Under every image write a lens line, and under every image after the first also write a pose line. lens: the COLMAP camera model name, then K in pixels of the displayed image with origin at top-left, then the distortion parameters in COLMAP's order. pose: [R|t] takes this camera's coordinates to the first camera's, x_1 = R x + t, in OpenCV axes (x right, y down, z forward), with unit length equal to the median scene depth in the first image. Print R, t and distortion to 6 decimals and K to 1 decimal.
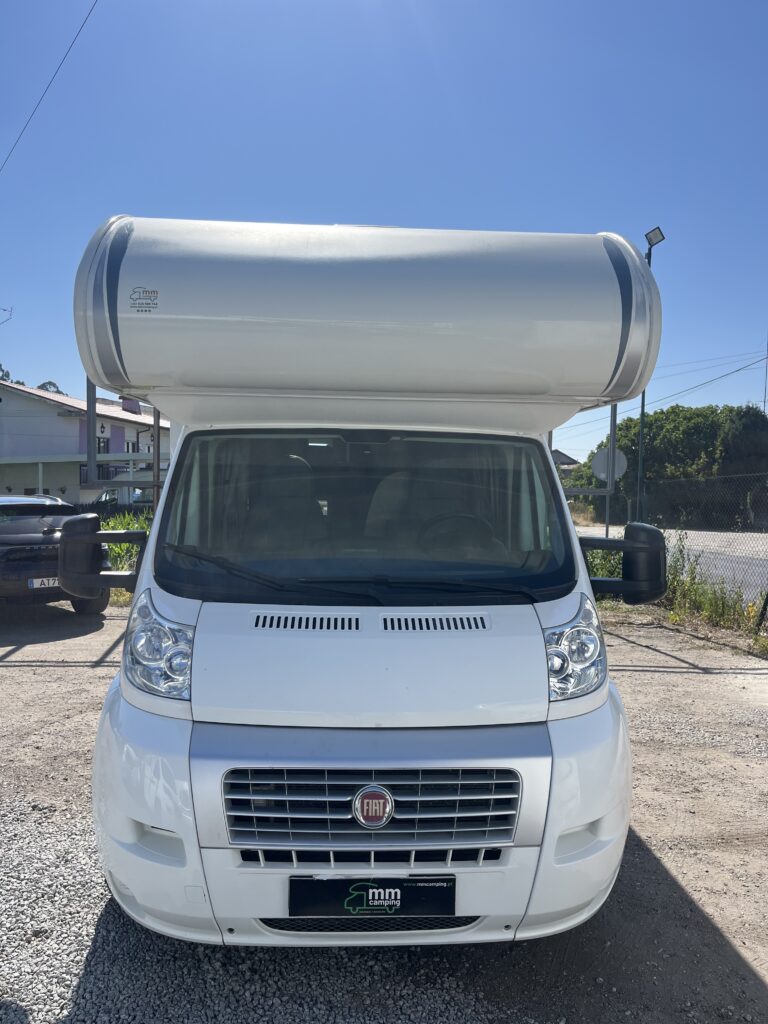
lens RADIAL K [[783.9, 0, 387.6], [0, 783.9, 510.5], [0, 0, 1]] dist [0.023412, -0.028573]
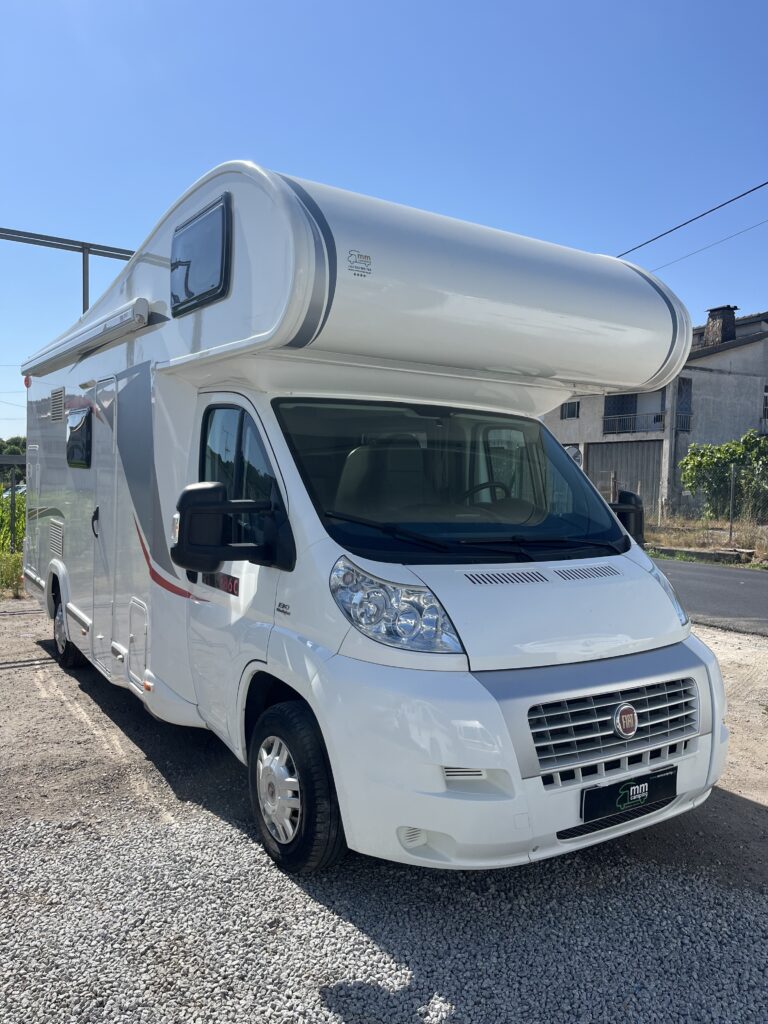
lens RADIAL K [[783.9, 0, 388.0], [0, 783.9, 511.6], [0, 0, 1]] dist [0.023412, -0.028573]
pose [[0.863405, -0.013742, 0.504323, -0.935628], [0.003226, 0.999759, 0.021718, 0.027563], [-0.504500, -0.017125, 0.863242, 0.145476]]
